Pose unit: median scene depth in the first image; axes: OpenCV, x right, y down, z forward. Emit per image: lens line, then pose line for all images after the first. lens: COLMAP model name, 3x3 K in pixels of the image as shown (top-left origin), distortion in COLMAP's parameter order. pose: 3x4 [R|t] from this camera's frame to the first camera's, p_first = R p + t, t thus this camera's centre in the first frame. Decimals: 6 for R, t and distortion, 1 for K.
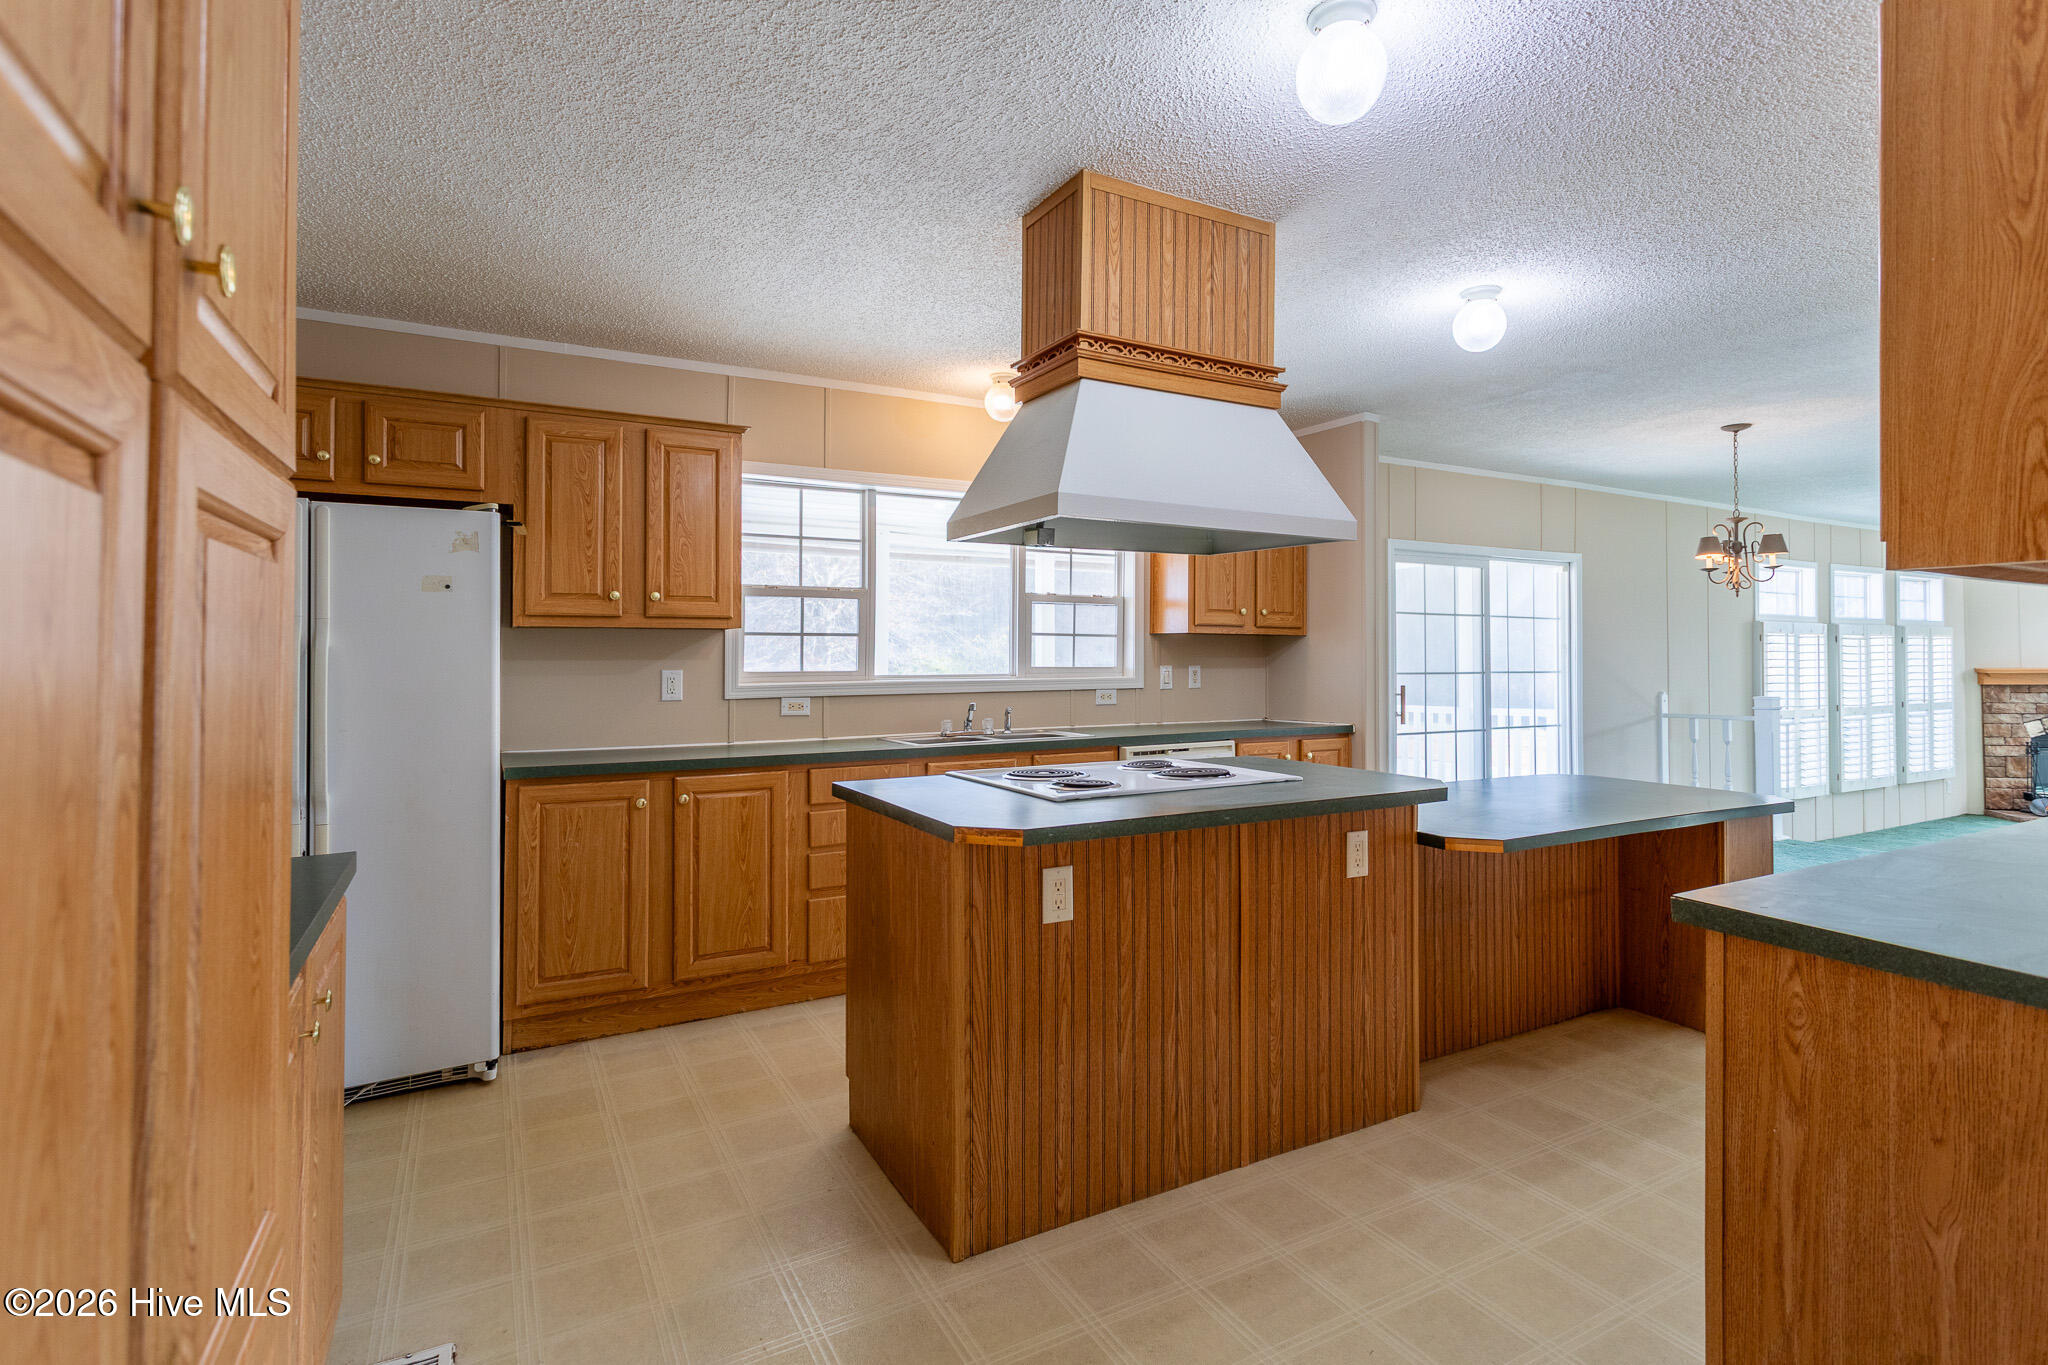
lens RADIAL K [[993.8, 0, 982.2], [0, 993.8, 640.6], [0, 0, 1]] dist [0.005331, 0.000107]
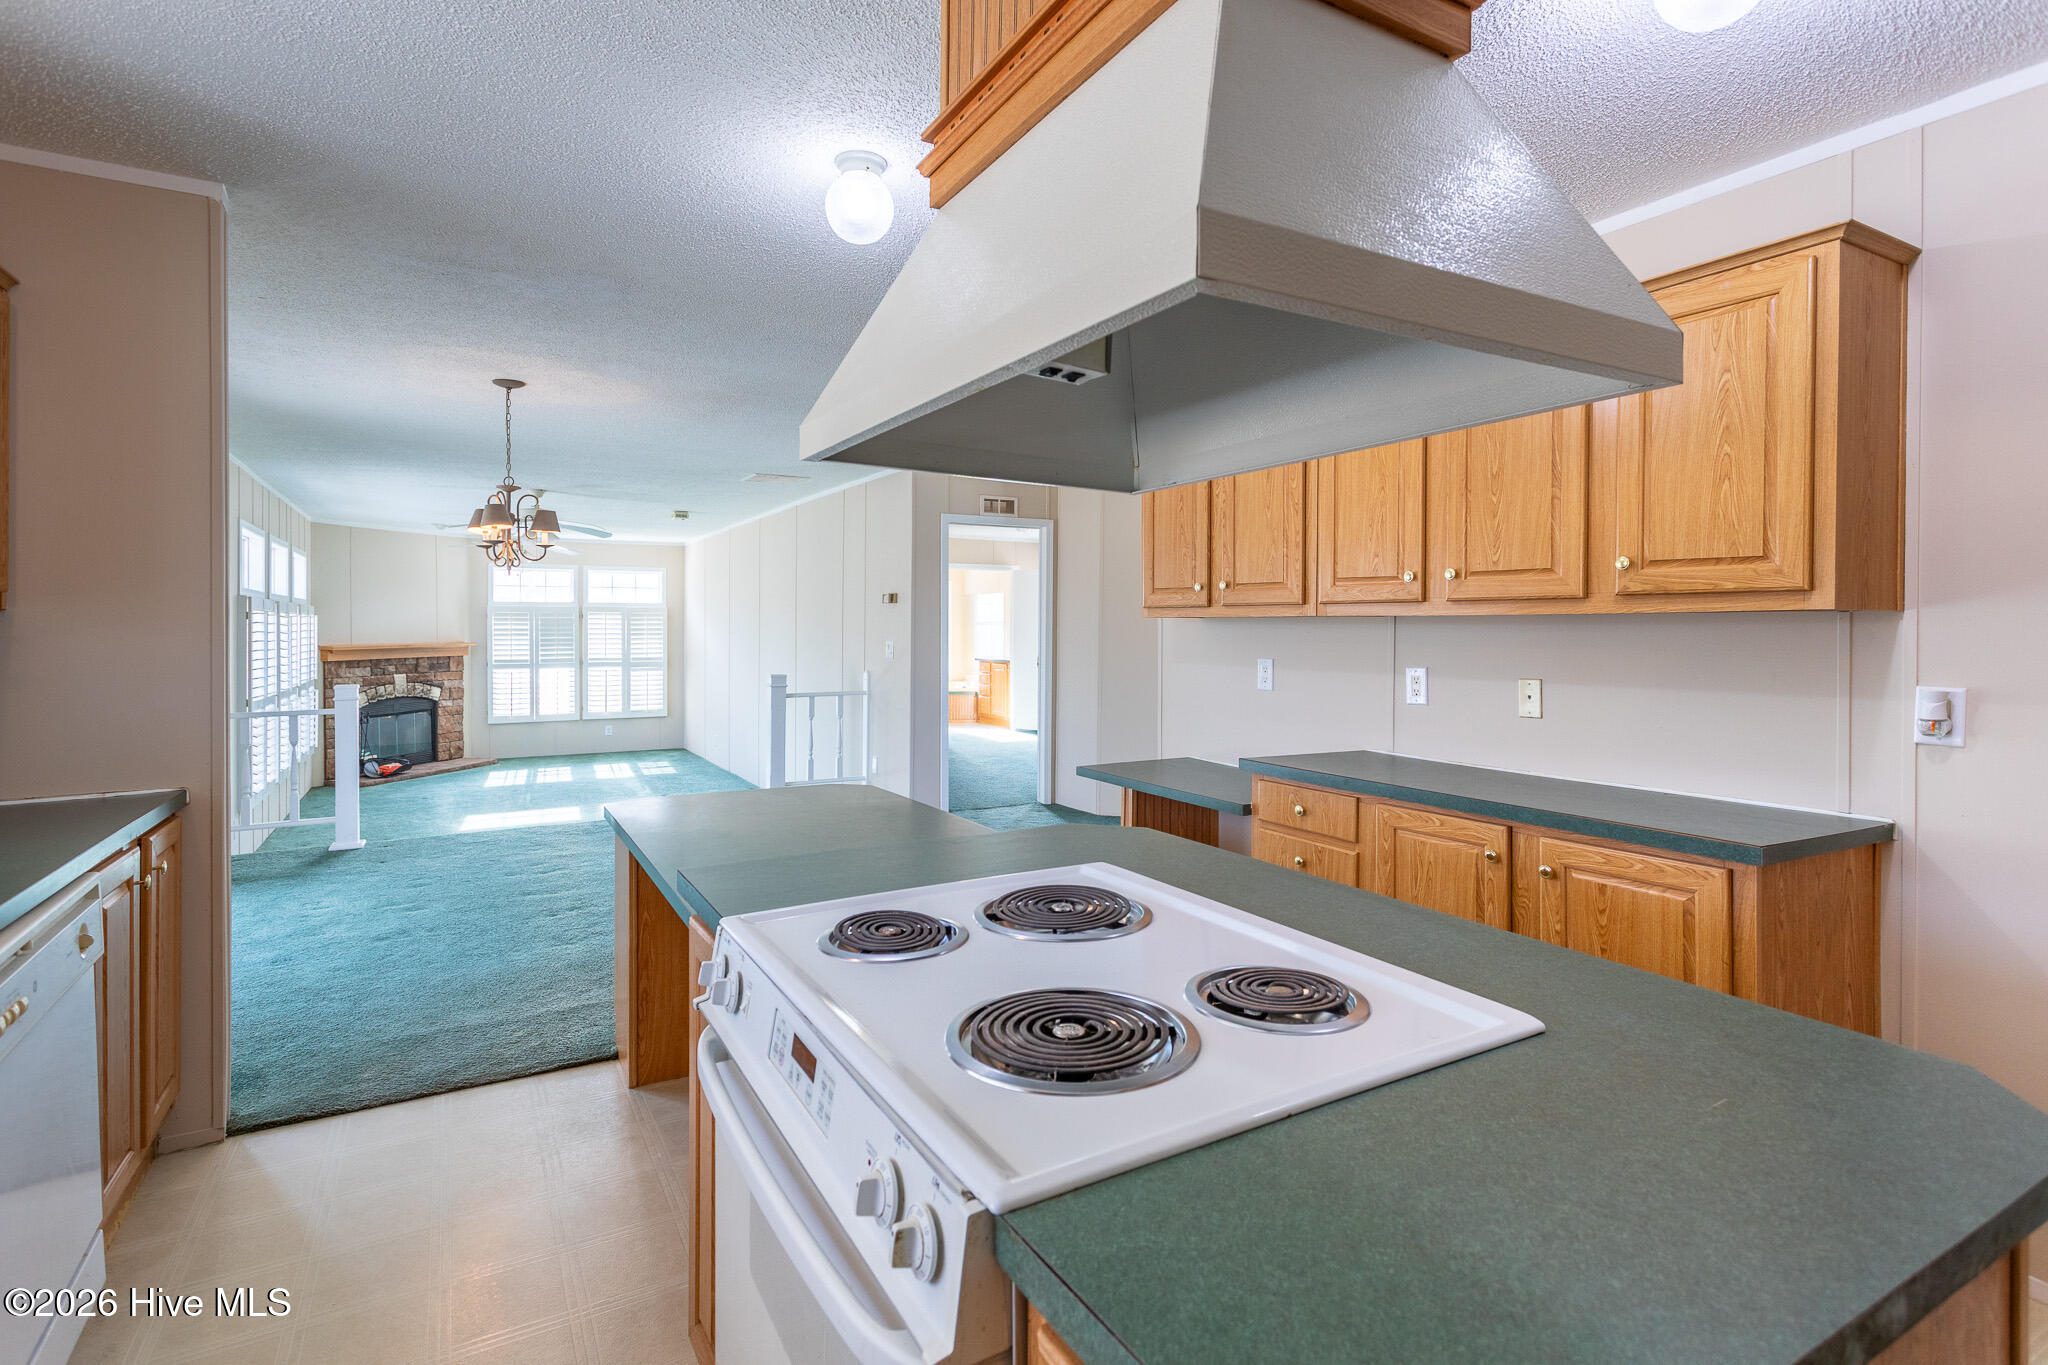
lens RADIAL K [[993.8, 0, 1066.3], [0, 993.8, 630.6], [0, 0, 1]] dist [0.005331, 0.000107]
pose [[-0.071065, -0.003548, 0.997465, -0.094588], [-0.015983, 0.999869, 0.002418, -0.002681], [-0.997344, -0.015771, -0.071112, 0.328952]]
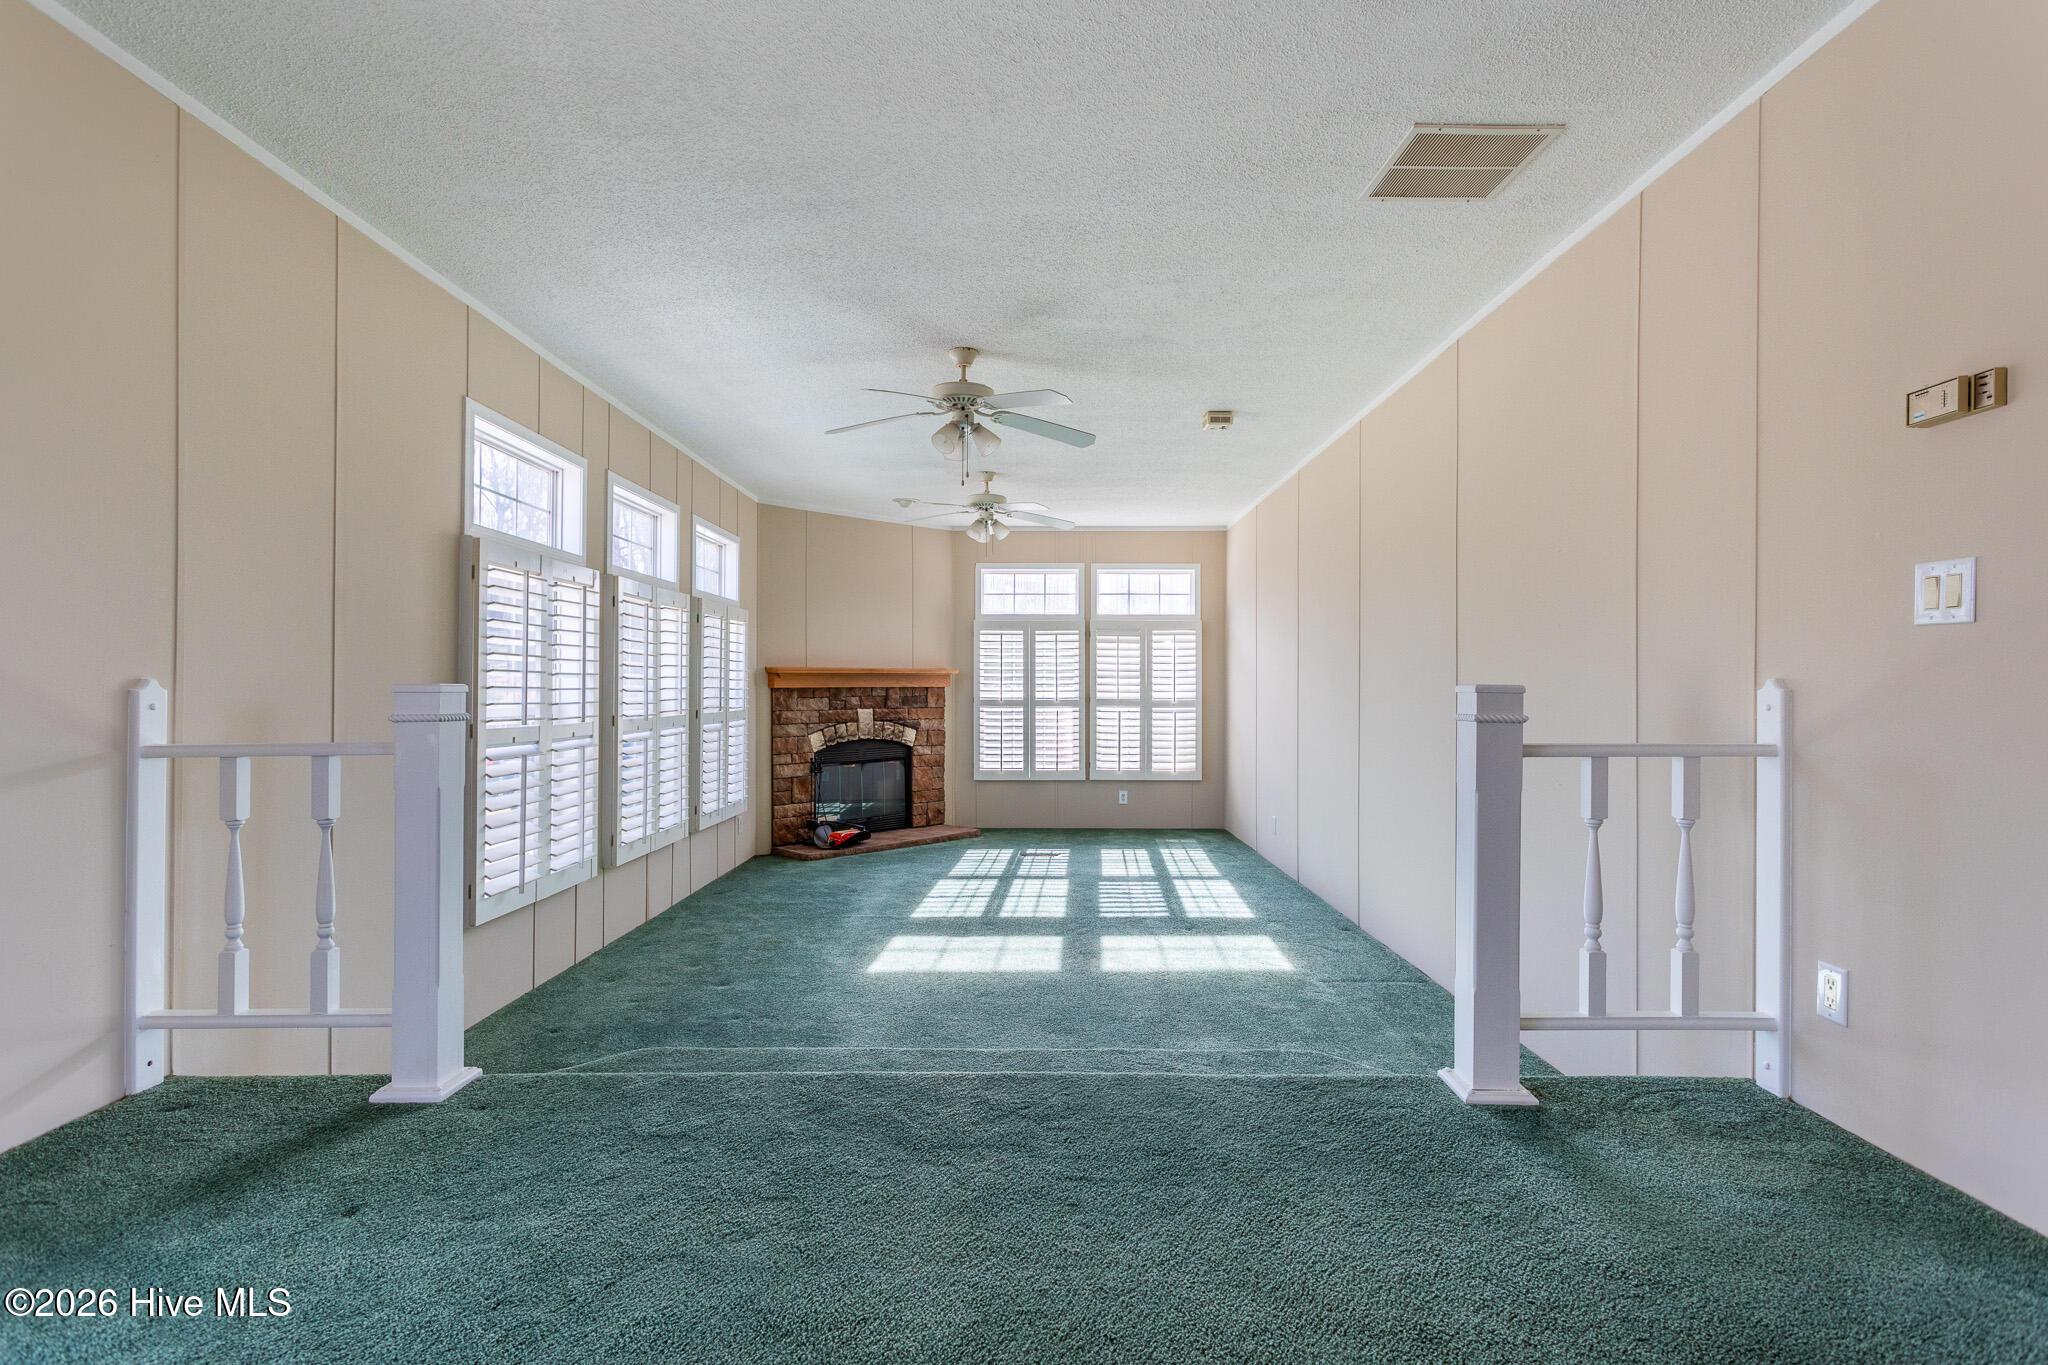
lens RADIAL K [[993.8, 0, 1028.4], [0, 993.8, 677.1], [0, 0, 1]] dist [0.005331, 0.000107]
pose [[0.470601, 0.011208, 0.882275, 0.440402], [-0.012974, 0.999899, -0.005782, 0.040388], [-0.882251, -0.008725, 0.470699, 0.492869]]
